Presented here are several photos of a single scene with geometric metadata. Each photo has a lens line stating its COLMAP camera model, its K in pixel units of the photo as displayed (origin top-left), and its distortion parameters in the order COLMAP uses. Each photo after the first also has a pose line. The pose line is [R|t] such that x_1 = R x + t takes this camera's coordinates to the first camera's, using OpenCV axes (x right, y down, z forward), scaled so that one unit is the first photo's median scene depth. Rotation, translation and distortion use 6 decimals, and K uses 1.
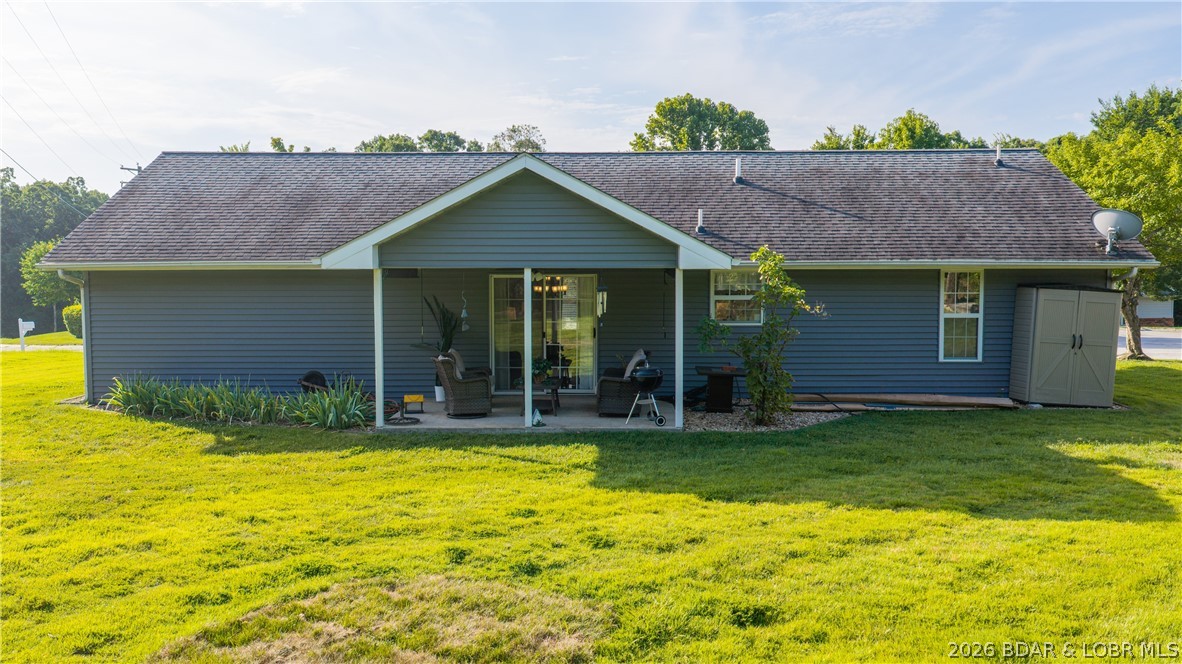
lens RADIAL K [[971.4, 0, 591.0], [0, 971.4, 332.0], [0, 0, 1]] dist [0.002781, 0.005280]
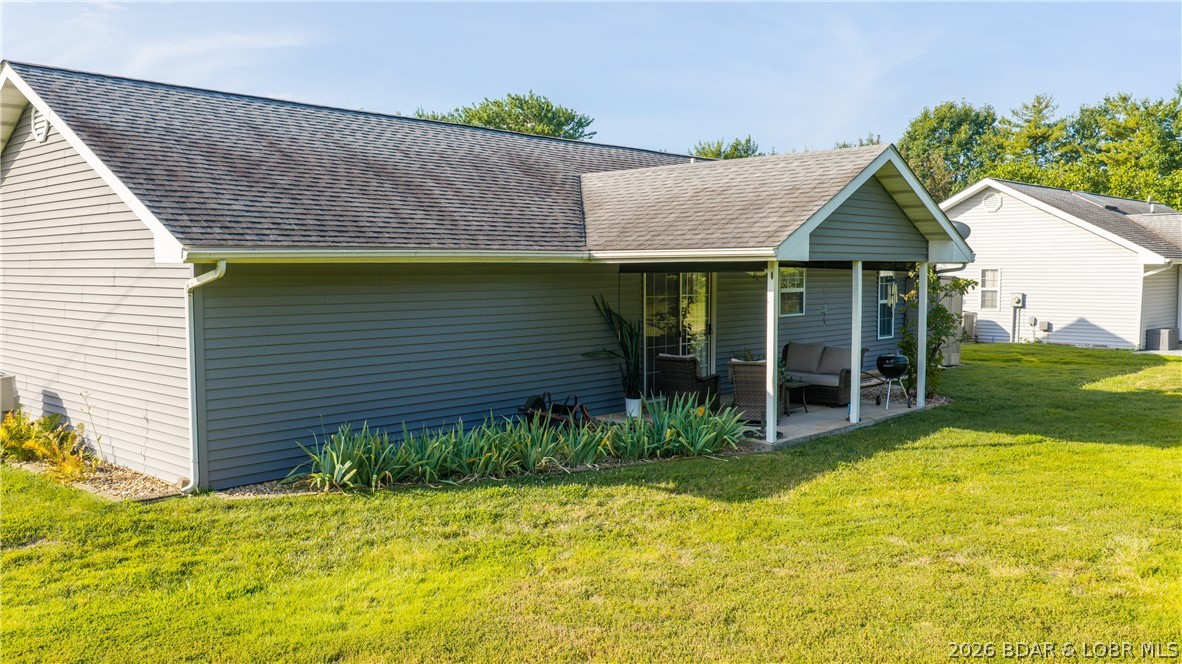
lens RADIAL K [[955.6, 0, 591.0], [0, 955.6, 332.0], [0, 0, 1]] dist [0.105147, 0.001198]
pose [[0.669695, -0.048865, 0.741026, -0.846194], [0.048810, 0.998572, 0.021736, -0.024949], [-0.741030, 0.021614, 0.671124, 0.474062]]
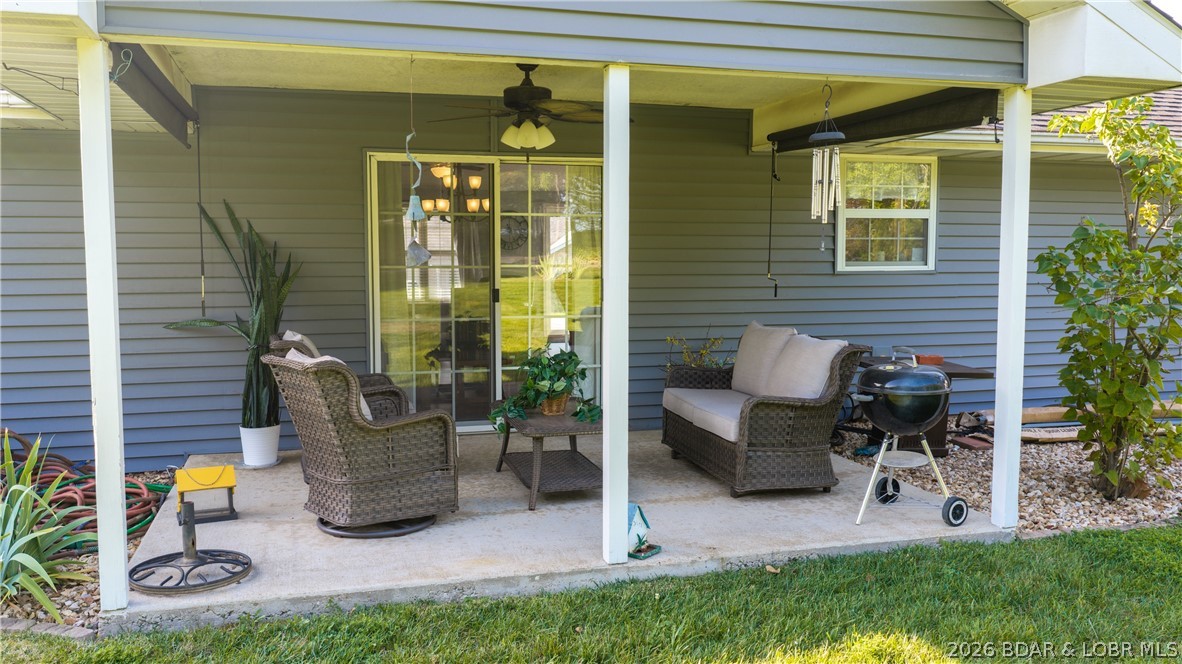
lens RADIAL K [[971.4, 0, 591.0], [0, 971.4, 332.0], [0, 0, 1]] dist [0.002781, 0.005280]
pose [[0.955005, -0.022730, 0.295718, -0.146877], [0.018155, 0.999669, 0.018208, 0.012876], [-0.296034, -0.012020, 0.955102, 0.609216]]
